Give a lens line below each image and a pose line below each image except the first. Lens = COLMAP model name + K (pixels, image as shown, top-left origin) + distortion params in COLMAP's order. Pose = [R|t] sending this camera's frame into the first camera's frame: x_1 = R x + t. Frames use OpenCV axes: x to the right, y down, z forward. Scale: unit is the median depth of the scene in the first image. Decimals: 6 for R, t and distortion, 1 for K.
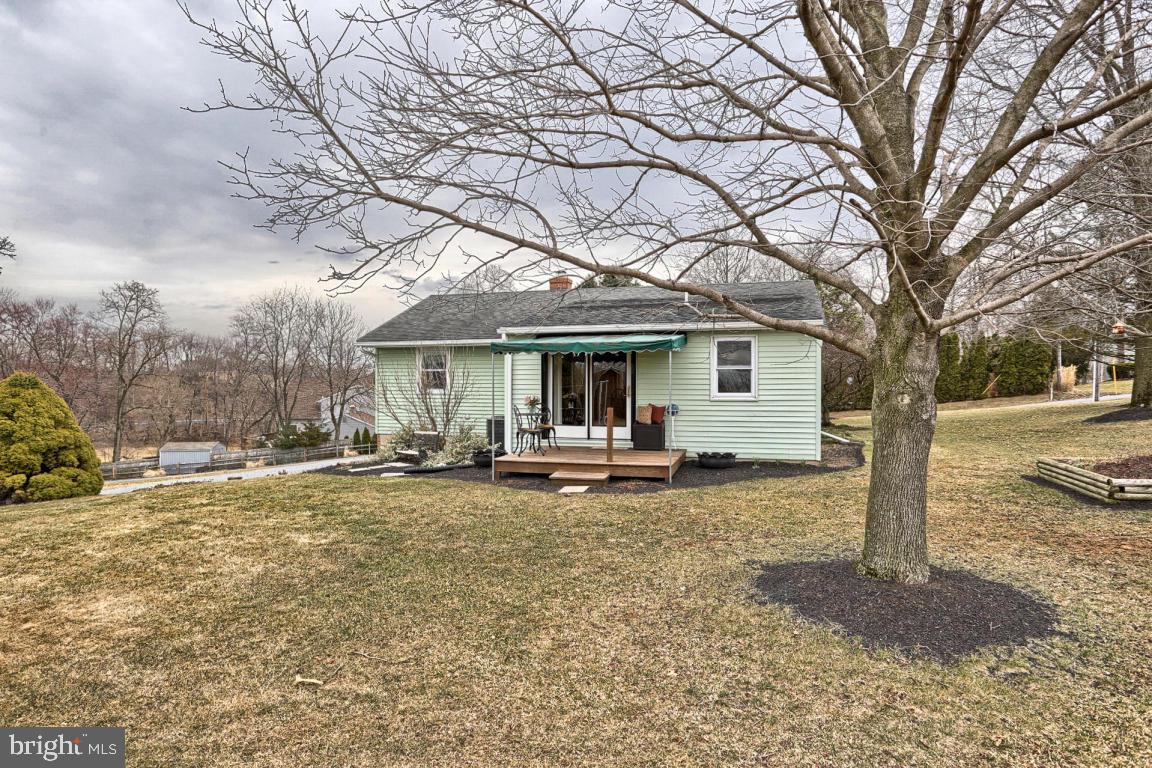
lens RADIAL K [[633.4, 0, 564.5], [0, 633.4, 386.4], [0, 0, 1]] dist [-0.021040, 0.001943]
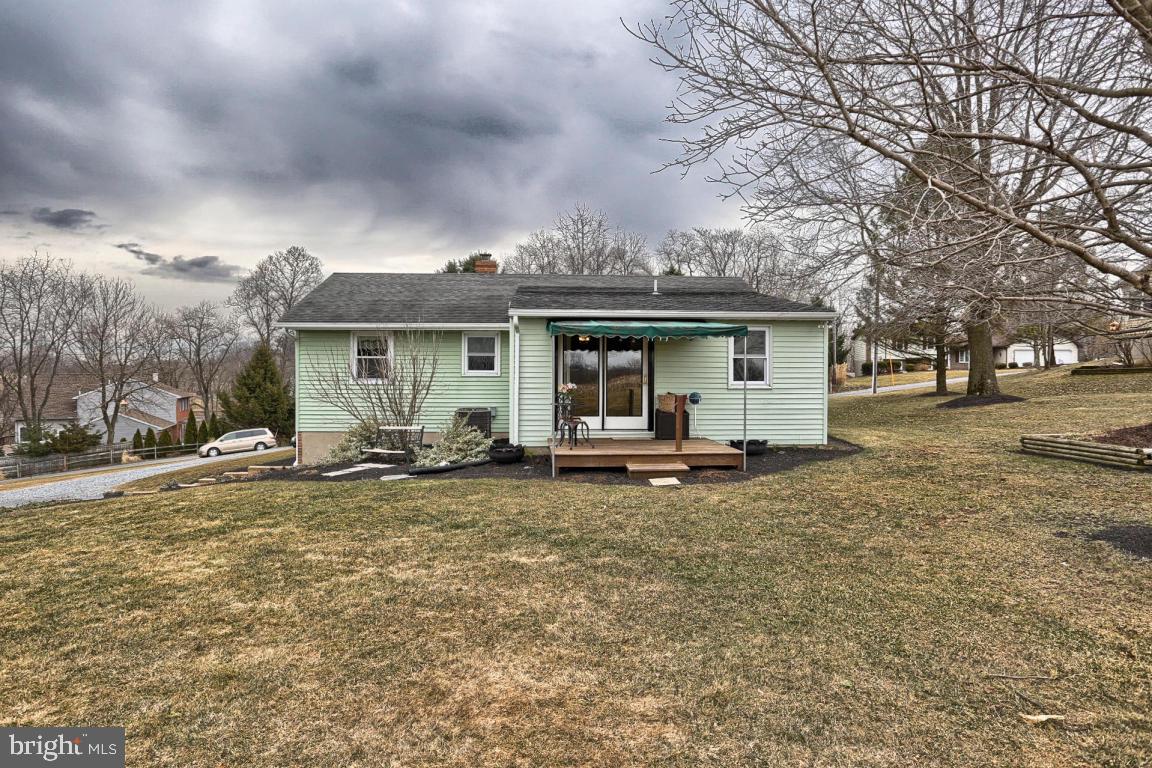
lens RADIAL K [[633.4, 0, 564.5], [0, 633.4, 386.4], [0, 0, 1]] dist [-0.021040, 0.001943]
pose [[0.945812, -0.000745, 0.324714, -0.308452], [-0.001868, 0.999968, 0.007737, 0.009685], [-0.324710, -0.007924, 0.945781, 0.111923]]
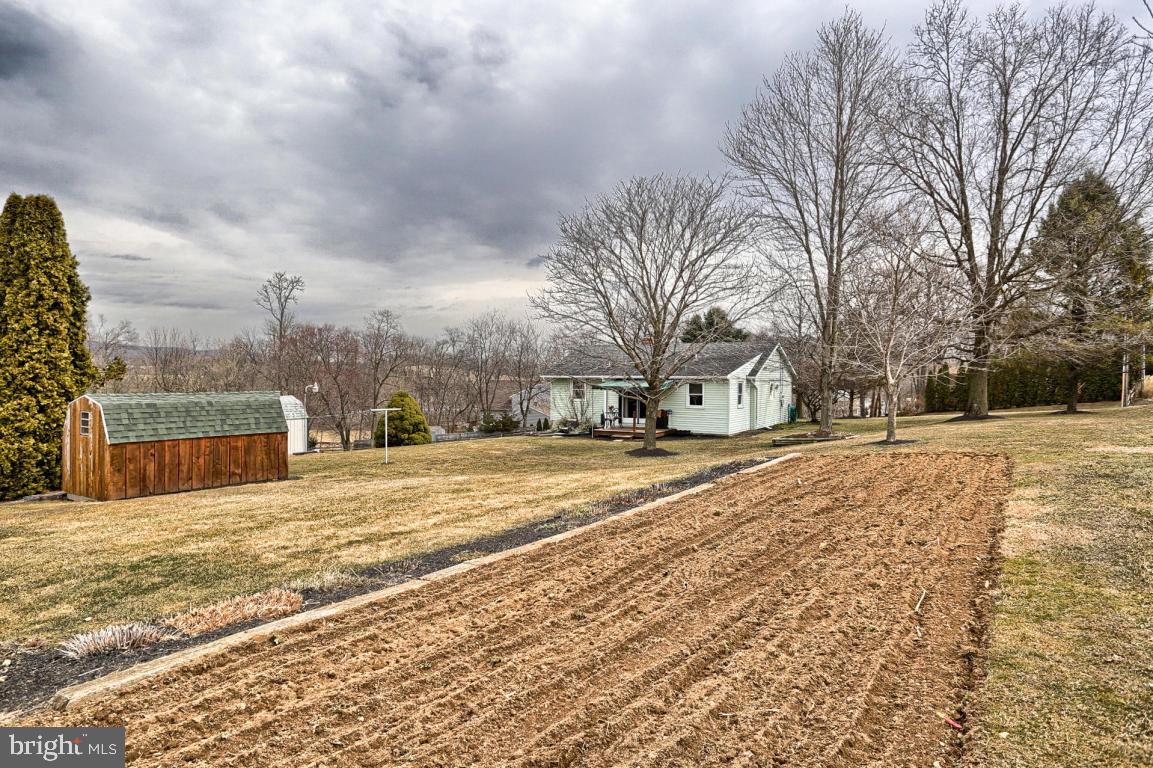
lens RADIAL K [[633.9, 0, 565.0], [0, 633.9, 386.4], [0, 0, 1]] dist [-0.021040, 0.001943]
pose [[0.962579, 0.006906, -0.270913, 0.384287], [-0.003971, 0.999927, 0.011381, -0.073665], [0.270972, -0.009879, 0.962537, -1.222559]]
